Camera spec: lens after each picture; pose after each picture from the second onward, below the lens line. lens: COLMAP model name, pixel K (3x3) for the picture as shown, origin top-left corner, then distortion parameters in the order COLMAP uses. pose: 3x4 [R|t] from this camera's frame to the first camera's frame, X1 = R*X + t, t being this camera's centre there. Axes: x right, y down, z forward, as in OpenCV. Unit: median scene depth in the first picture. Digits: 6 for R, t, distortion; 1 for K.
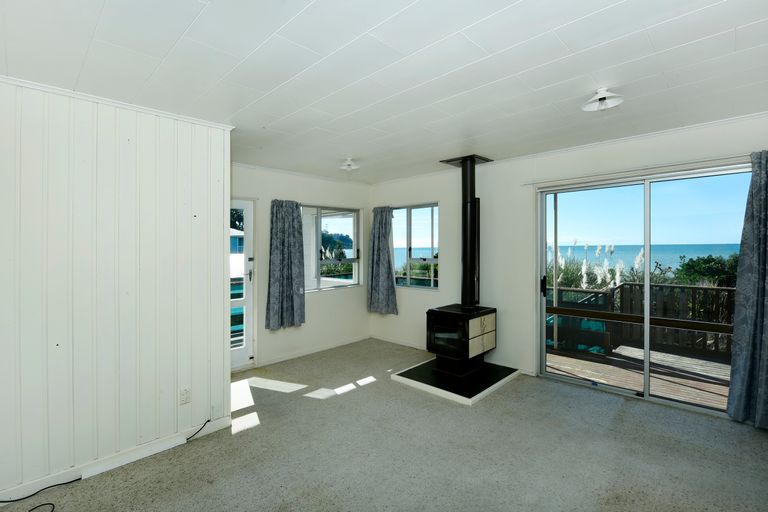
lens RADIAL K [[360.1, 0, 384.0], [0, 360.1, 256.0], [0, 0, 1]] dist [0.002504, 0.000066]
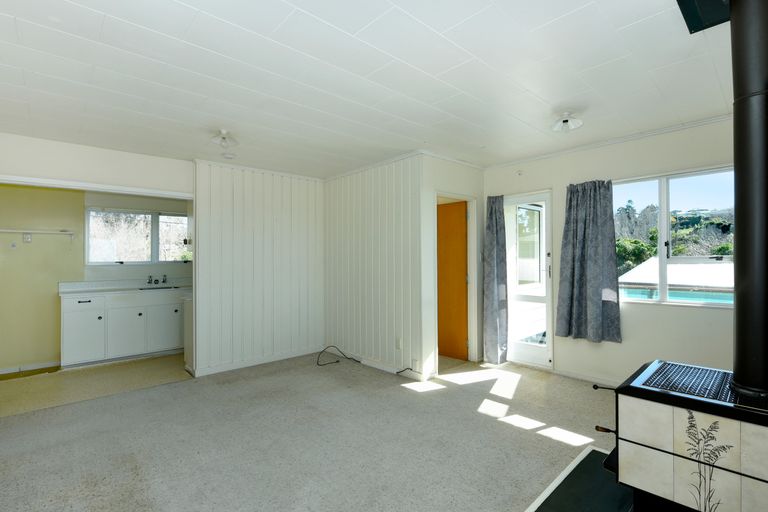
lens RADIAL K [[363.8, 0, 384.0], [0, 363.8, 256.0], [0, 0, 1]] dist [-0.000699, -0.000176]
pose [[-0.044769, 0.011206, -0.998935, 1.170104], [-0.000857, 0.999936, 0.011256, 0.007261], [0.998997, 0.001360, -0.044756, 1.243340]]
